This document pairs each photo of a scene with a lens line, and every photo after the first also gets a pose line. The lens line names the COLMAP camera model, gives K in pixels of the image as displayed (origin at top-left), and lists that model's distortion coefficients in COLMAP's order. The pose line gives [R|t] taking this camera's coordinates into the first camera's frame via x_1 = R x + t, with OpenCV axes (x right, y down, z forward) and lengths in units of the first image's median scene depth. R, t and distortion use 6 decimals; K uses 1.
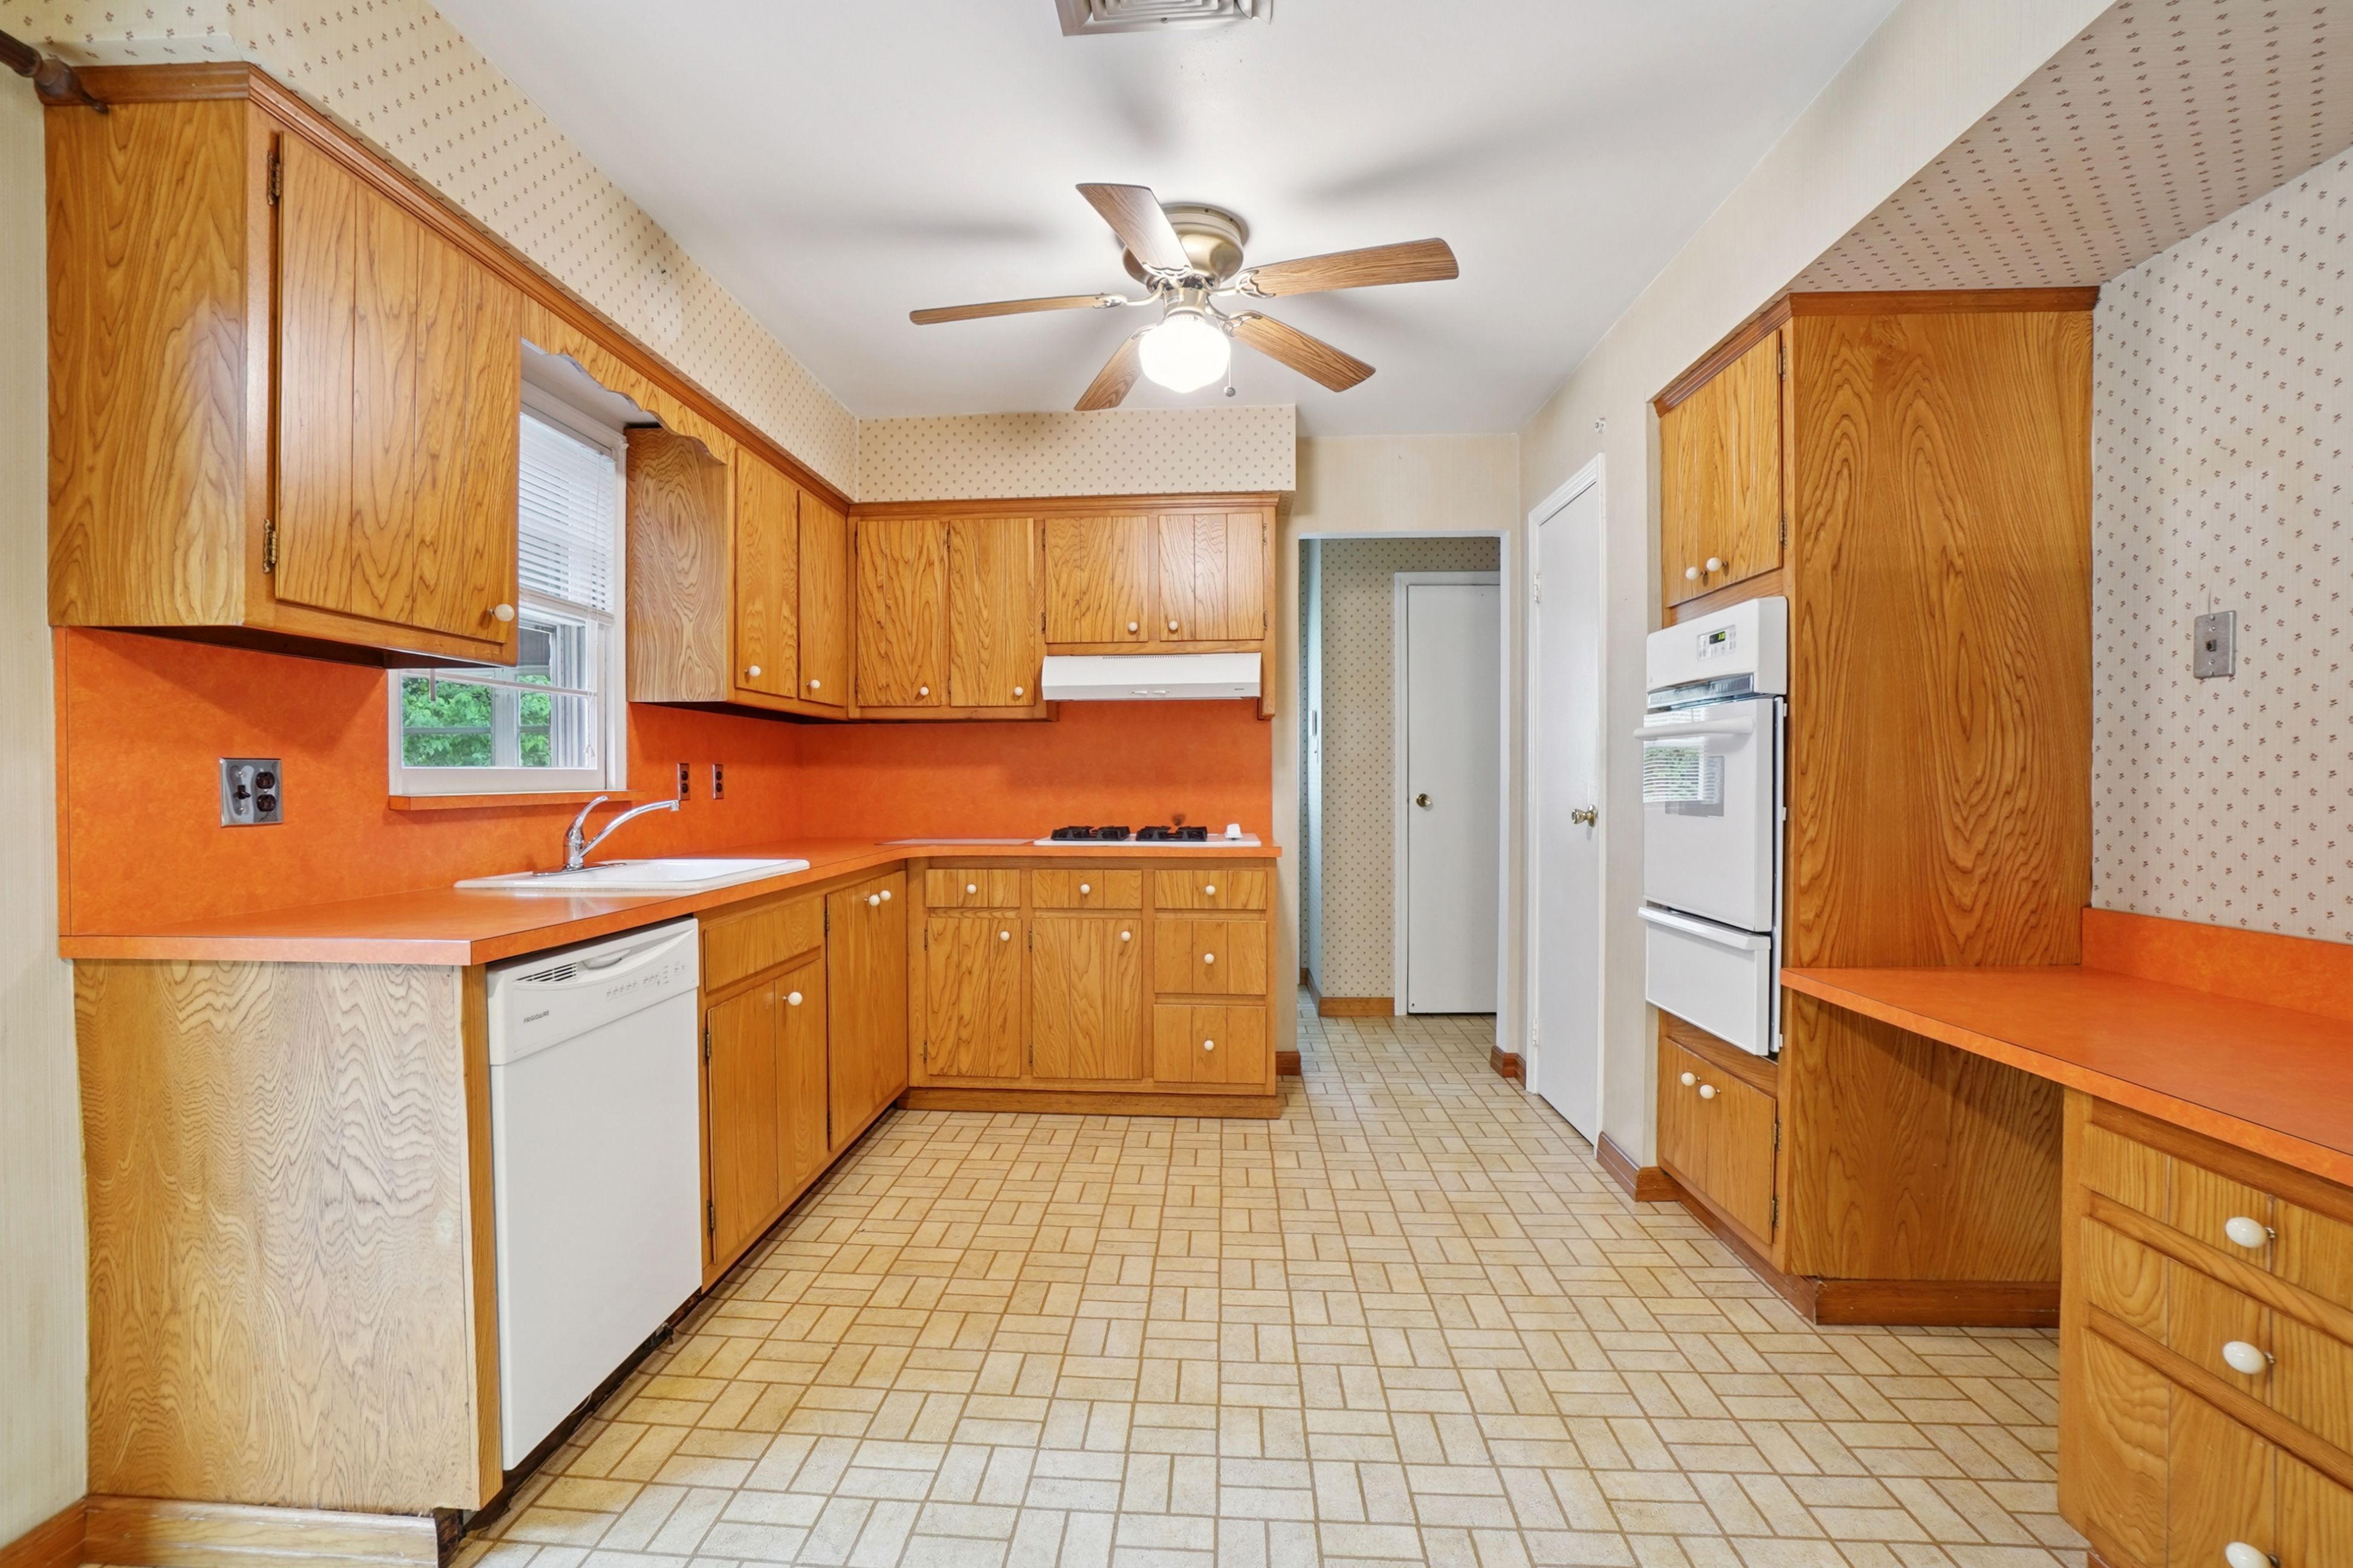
lens RADIAL K [[1079.0, 0, 1152.6], [0, 1079.0, 804.0], [0, 0, 1]] dist [-0.066037, 0.025845]
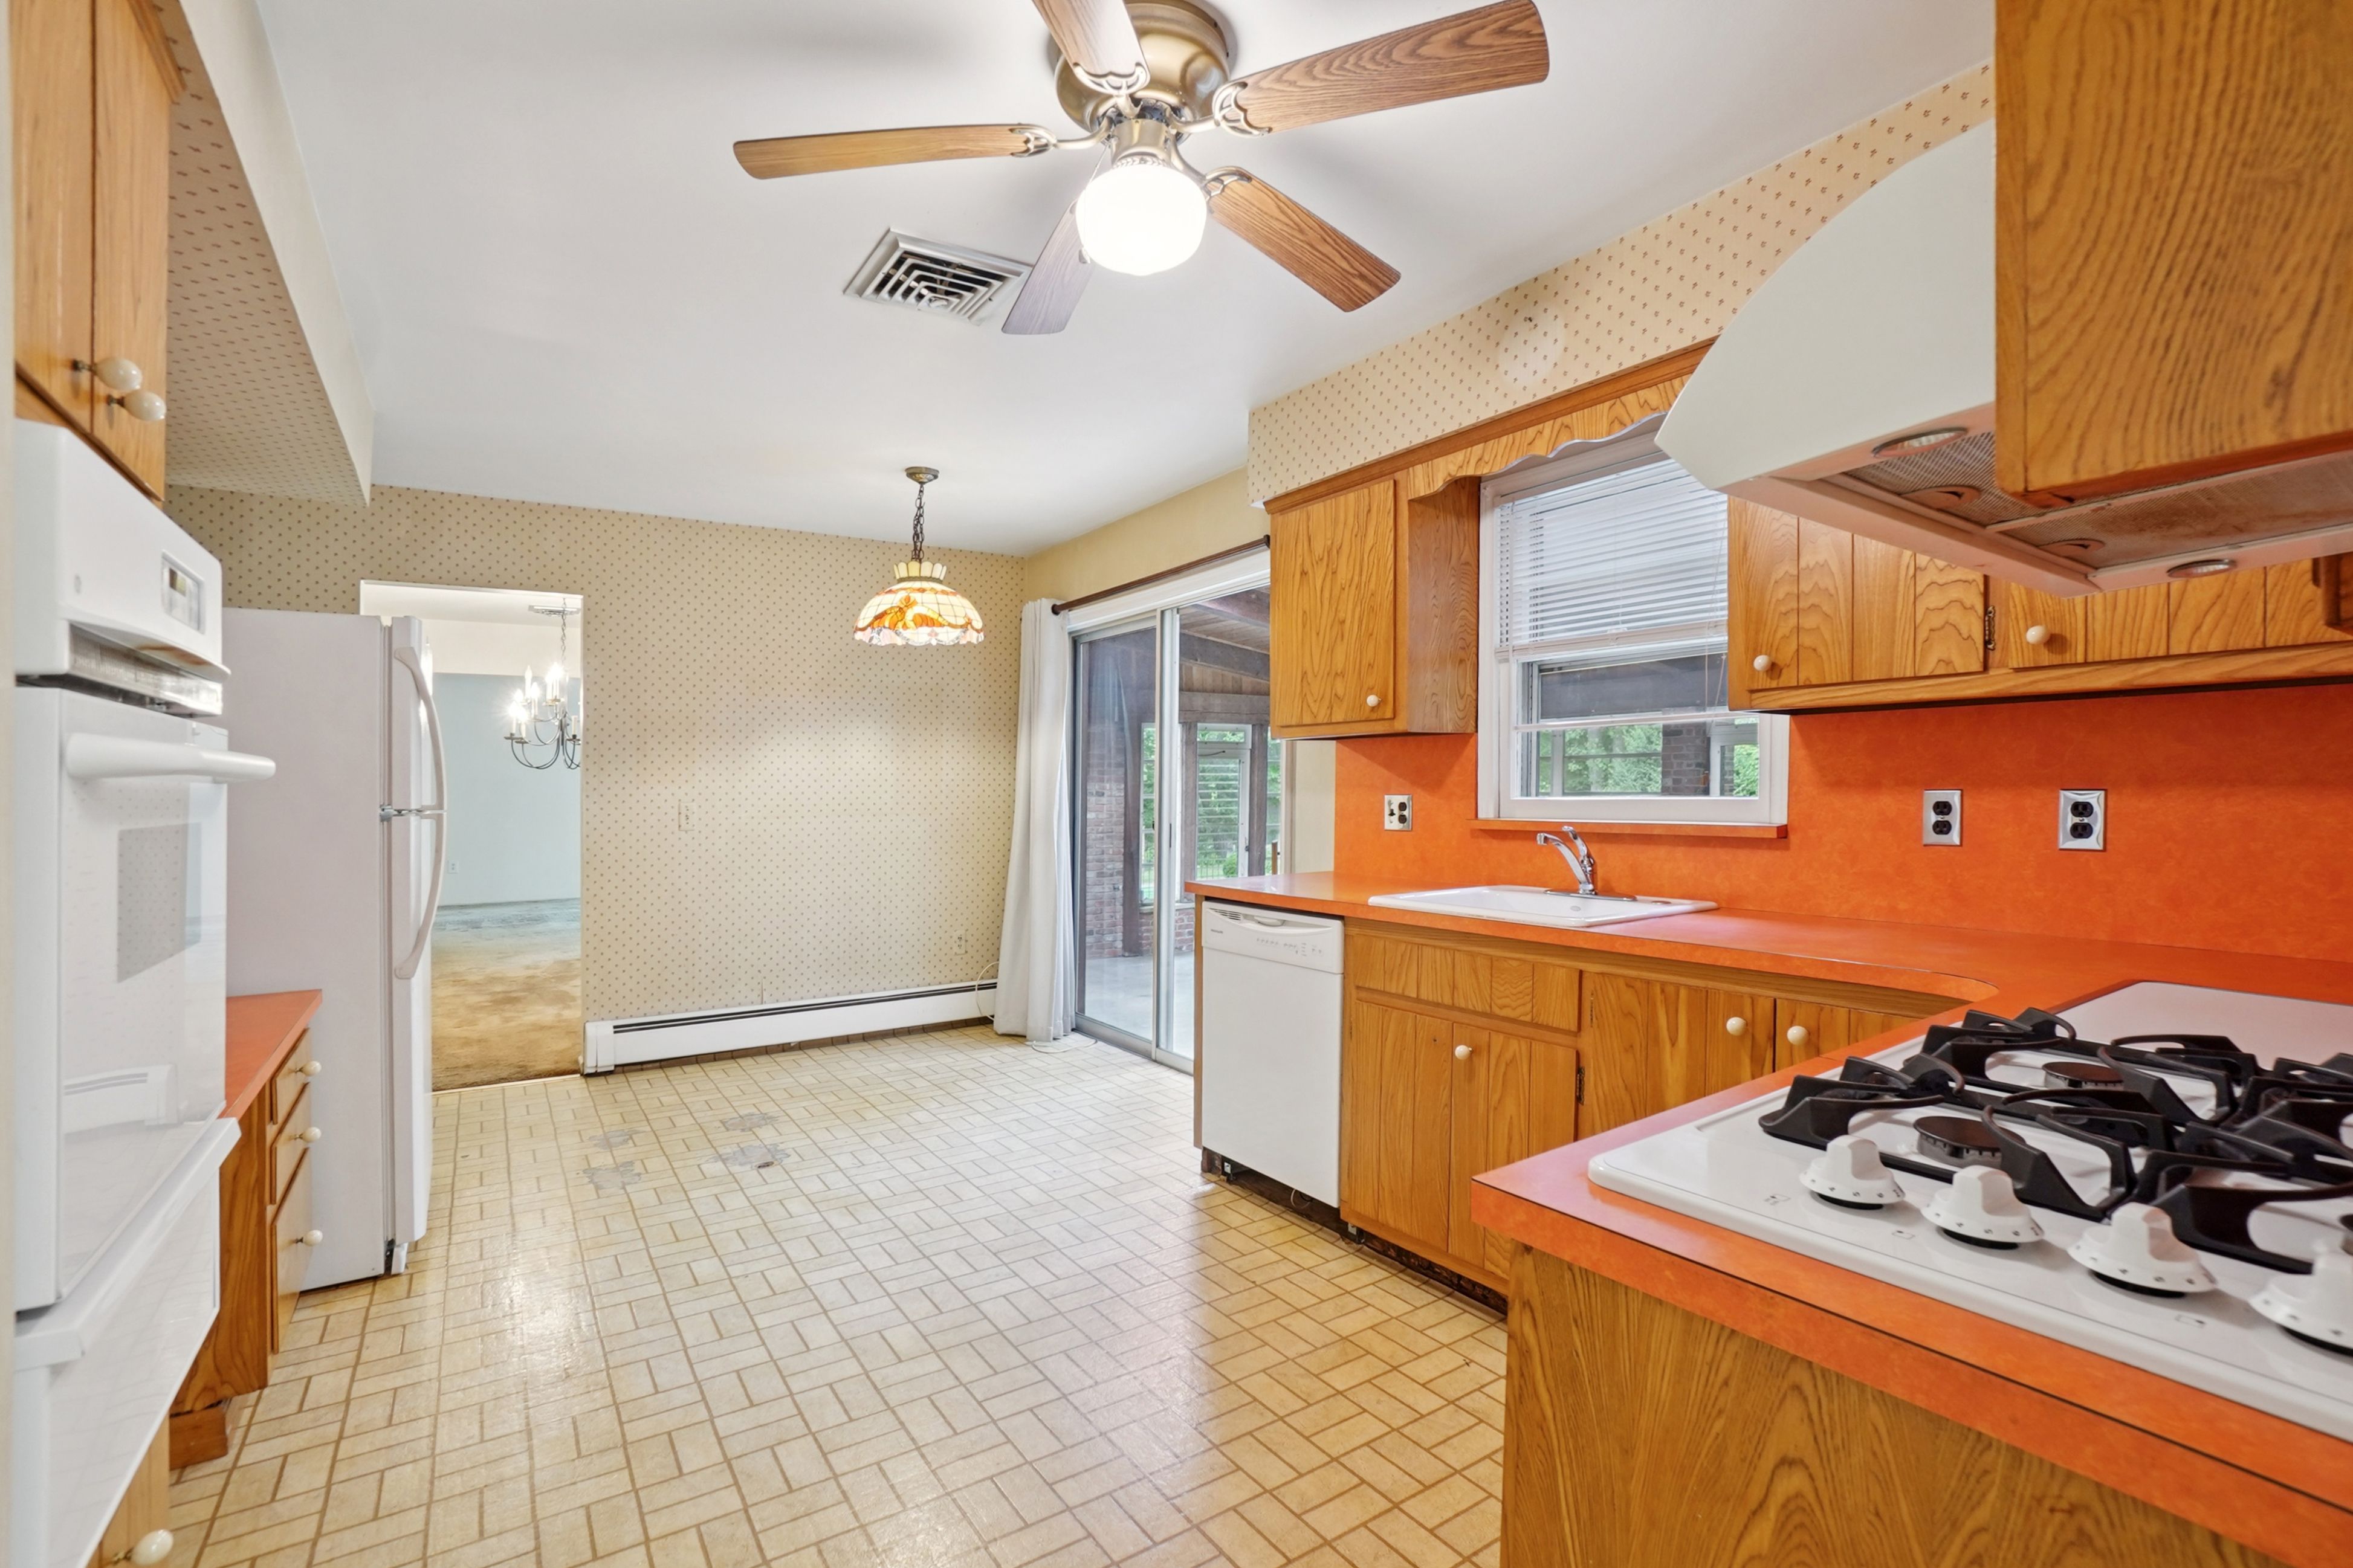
lens RADIAL K [[1021.3, 0, 1136.5], [0, 1021.3, 689.1], [0, 0, 1]] dist [-0.051137, 0.018815]
pose [[-0.805154, -0.039643, -0.591740, 0.380679], [0.004107, 0.997367, -0.072407, -0.062862], [0.593052, -0.060729, -0.802871, 1.375860]]
